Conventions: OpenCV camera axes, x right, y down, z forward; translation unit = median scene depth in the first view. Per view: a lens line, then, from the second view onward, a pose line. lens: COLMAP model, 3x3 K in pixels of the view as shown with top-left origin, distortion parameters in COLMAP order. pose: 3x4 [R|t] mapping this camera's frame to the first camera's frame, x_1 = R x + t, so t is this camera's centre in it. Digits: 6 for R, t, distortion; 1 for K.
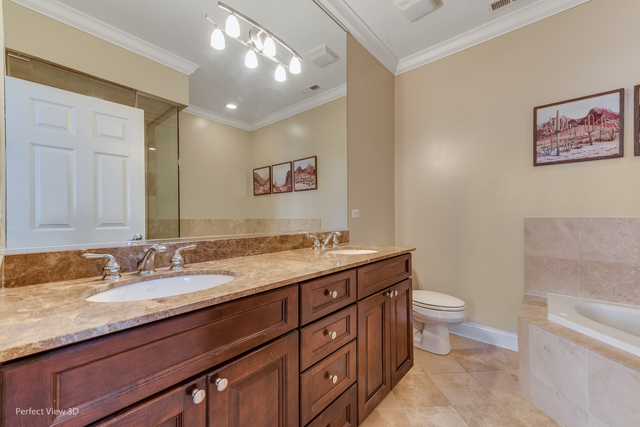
lens RADIAL K [[261.6, 0, 321.3], [0, 261.6, 216.8], [0, 0, 1]] dist [0.002246, 0.000323]
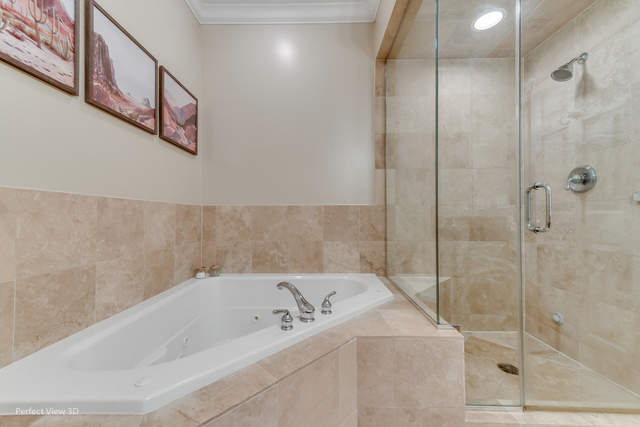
lens RADIAL K [[261.6, 0, 319.3], [0, 261.6, 215.9], [0, 0, 1]] dist [0.002246, 0.000323]
pose [[-0.639919, 0.005248, 0.768425, 0.298414], [-0.001752, 0.999964, -0.008288, 0.056720], [-0.768441, -0.006650, -0.639886, 0.923839]]
